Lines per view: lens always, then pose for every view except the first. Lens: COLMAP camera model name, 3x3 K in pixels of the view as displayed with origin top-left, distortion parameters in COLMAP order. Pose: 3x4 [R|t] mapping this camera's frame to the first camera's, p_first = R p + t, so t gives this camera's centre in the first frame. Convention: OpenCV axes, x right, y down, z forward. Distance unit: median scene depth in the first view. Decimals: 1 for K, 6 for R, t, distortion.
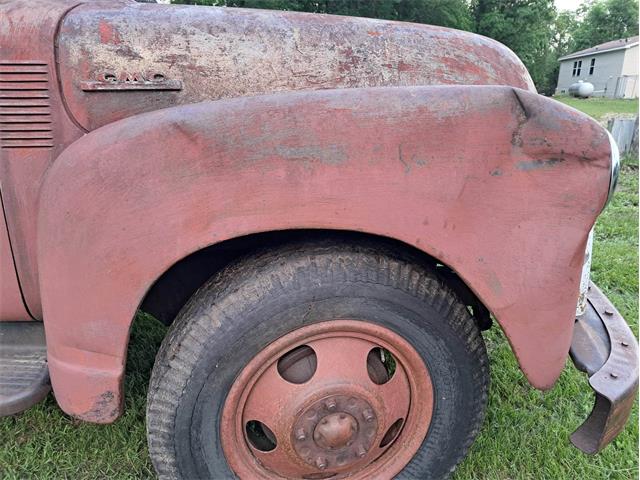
lens RADIAL K [[464.3, 0, 323.1], [0, 464.3, 236.8], [0, 0, 1]] dist [0.064323, -0.060236]
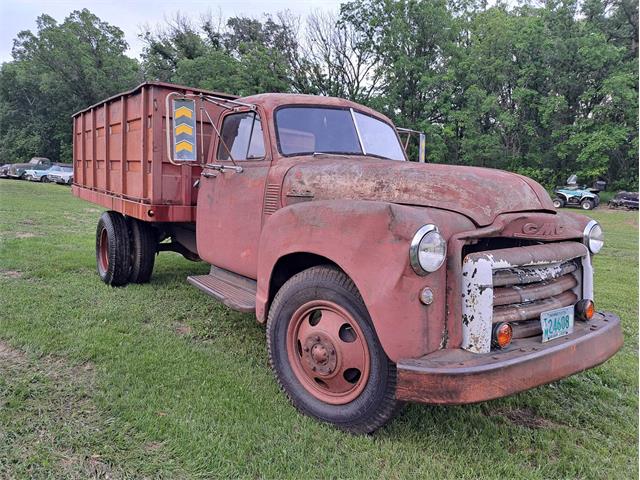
lens RADIAL K [[460.1, 0, 320.0], [0, 460.1, 240.0], [0, 0, 1]] dist [0.066749, -0.047095]
pose [[0.644583, 0.120503, -0.754978, 1.539259], [-0.258838, 0.963581, -0.067191, 0.056879], [0.719386, 0.238728, 0.652298, -0.484646]]
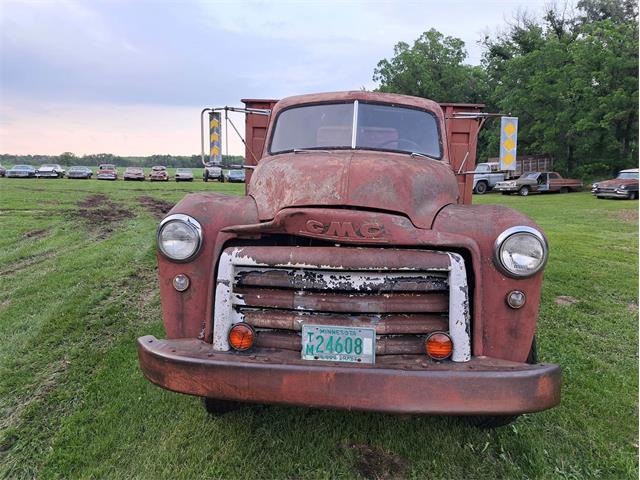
lens RADIAL K [[464.3, 0, 323.1], [0, 464.3, 236.8], [0, 0, 1]] dist [0.064323, -0.060236]
pose [[-0.017817, 0.132151, -0.991069, 2.282341], [-0.311009, 0.941320, 0.131109, -0.537121], [0.950240, 0.310567, 0.024328, 1.396623]]
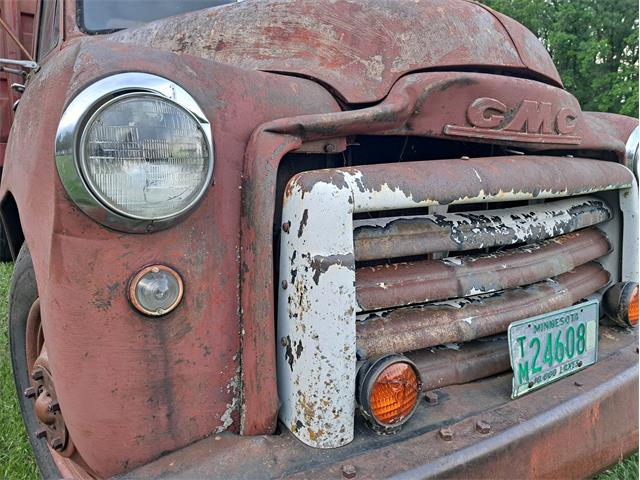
lens RADIAL K [[464.3, 0, 323.1], [0, 464.3, 236.8], [0, 0, 1]] dist [0.064323, -0.060236]
pose [[0.602106, 0.153042, -0.783611, 1.110964], [-0.244247, 0.969712, 0.001716, -0.081525], [0.760139, 0.190362, 0.621250, 0.748584]]
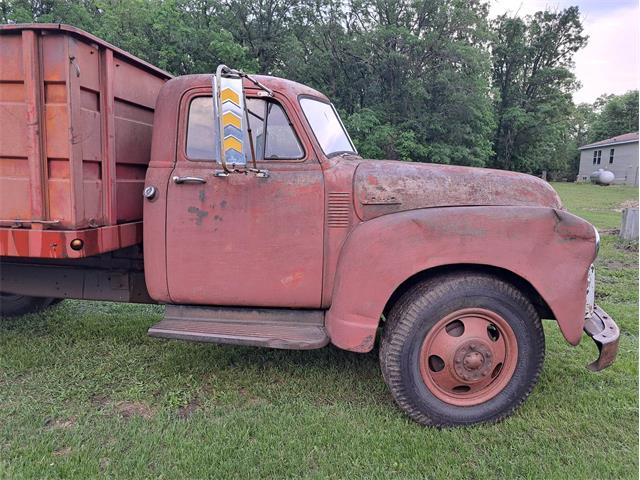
lens RADIAL K [[464.3, 0, 323.1], [0, 464.3, 236.8], [0, 0, 1]] dist [0.064323, -0.060236]
pose [[0.998418, 0.028332, -0.048573, -0.565682], [-0.035618, 0.987053, -0.156389, 0.212563], [0.043514, 0.157871, 0.986500, -1.218916]]
